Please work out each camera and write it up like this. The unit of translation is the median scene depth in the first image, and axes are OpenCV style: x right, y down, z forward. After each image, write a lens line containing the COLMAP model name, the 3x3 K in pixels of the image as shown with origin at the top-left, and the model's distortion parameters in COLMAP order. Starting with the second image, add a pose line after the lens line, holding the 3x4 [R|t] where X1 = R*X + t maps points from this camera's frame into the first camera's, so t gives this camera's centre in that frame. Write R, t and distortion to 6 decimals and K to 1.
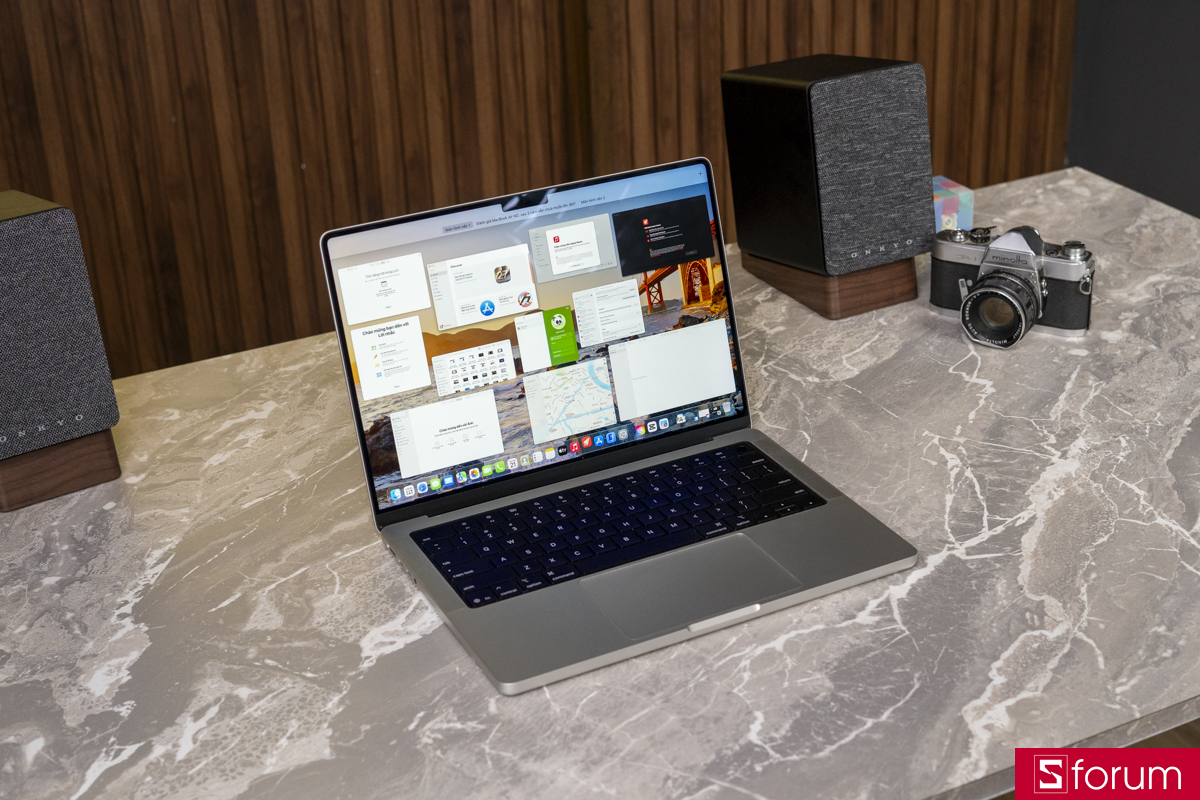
lens RADIAL K [[1760.6, 0, 601.7], [0, 1760.6, 401.1], [0, 0, 1]] dist [-0.084506, 0.010696]
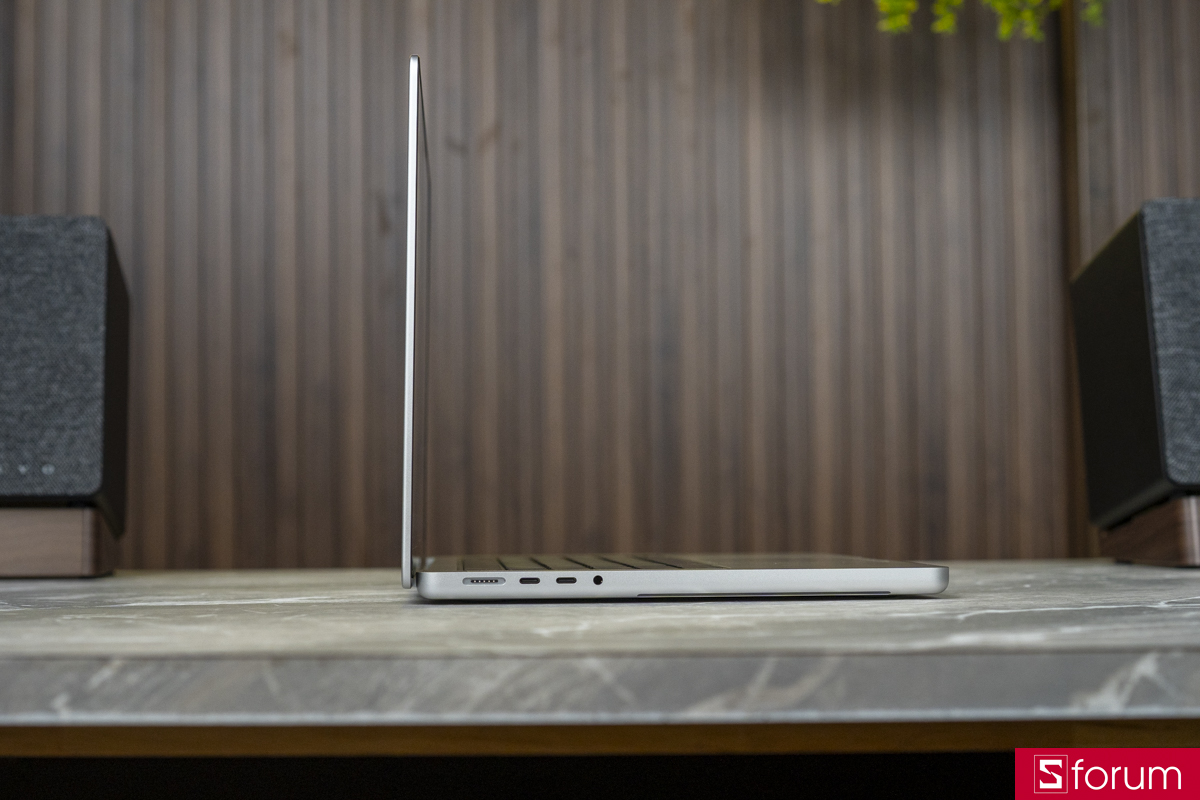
lens RADIAL K [[1906.5, 0, 556.8], [0, 1906.5, 442.1], [0, 0, 1]] dist [-0.056570, -0.075592]
pose [[0.899839, 0.012951, -0.436030, 0.285835], [-0.214810, 0.883122, -0.417077, 0.318704], [0.379666, 0.468966, 0.797449, 0.434509]]
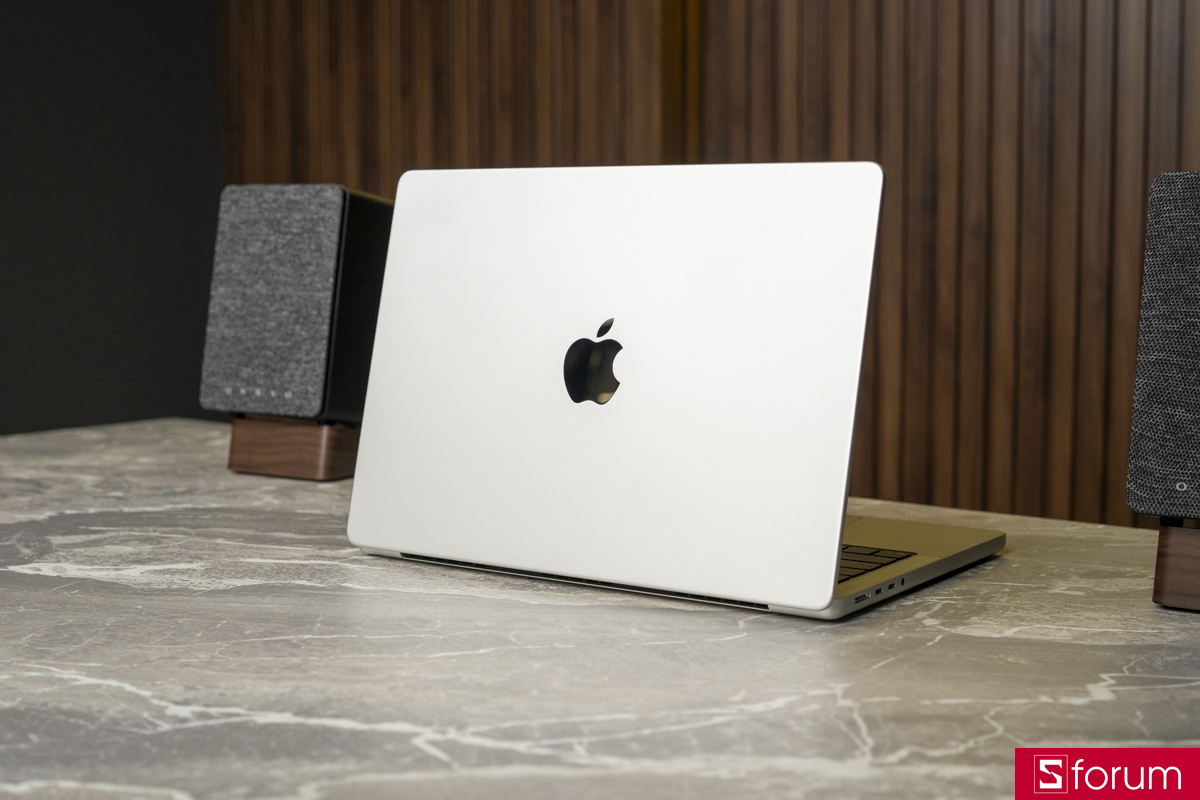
lens RADIAL K [[1768.5, 0, 598.7], [0, 1768.5, 399.5], [0, 0, 1]] dist [-0.057908, -0.045681]
pose [[0.433923, 0.132540, -0.891147, 0.690832], [-0.413054, 0.908309, -0.066034, 0.005578], [0.800685, 0.396746, 0.448883, 0.740213]]
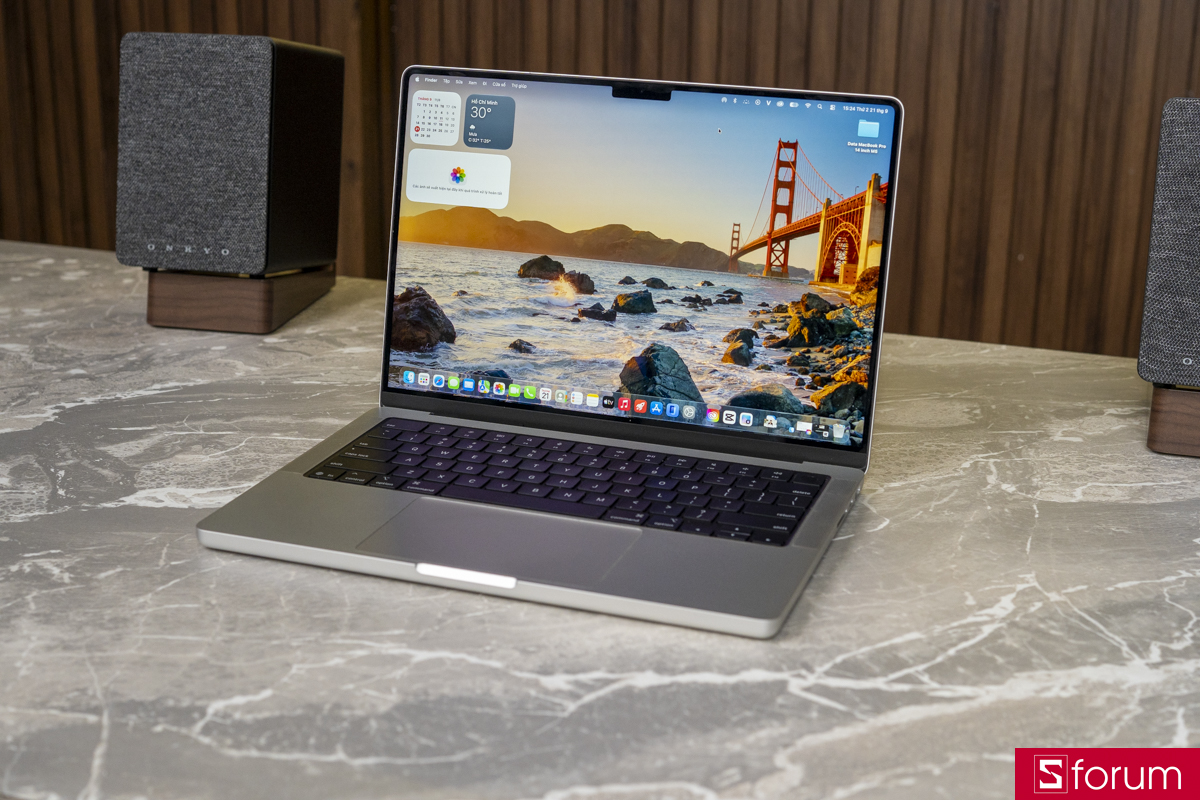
lens RADIAL K [[1761.9, 0, 600.1], [0, 1761.9, 405.1], [0, 0, 1]] dist [-0.081970, 0.012485]
pose [[0.707137, 0.266588, -0.654896, 0.538697], [-0.351060, 0.936351, 0.002097, 0.014686], [0.613771, 0.228425, 0.755716, 0.435963]]
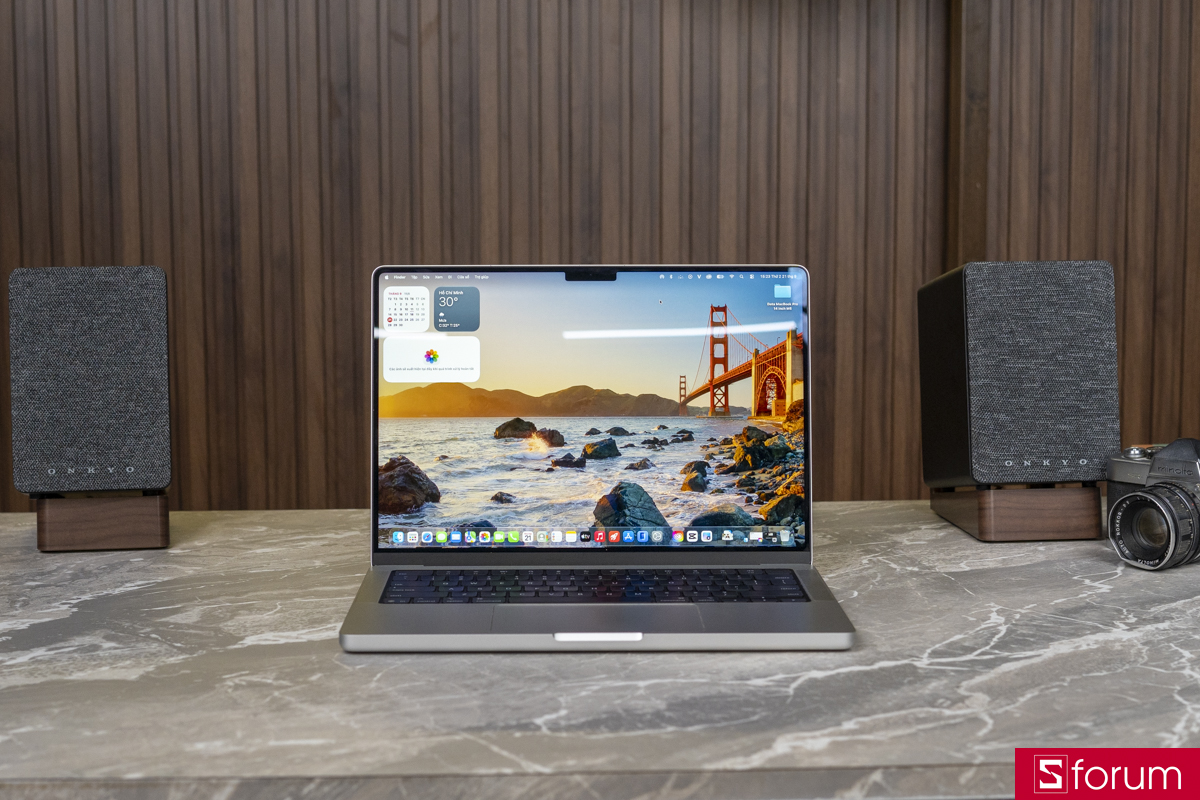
lens RADIAL K [[2056.1, 0, 576.4], [0, 2056.1, 489.7], [0, 0, 1]] dist [-0.130793, 0.185349]
pose [[0.924318, 0.092680, -0.370199, 0.402599], [-0.196659, 0.947017, -0.253935, 0.286740], [0.327050, 0.307520, 0.893571, 0.031273]]
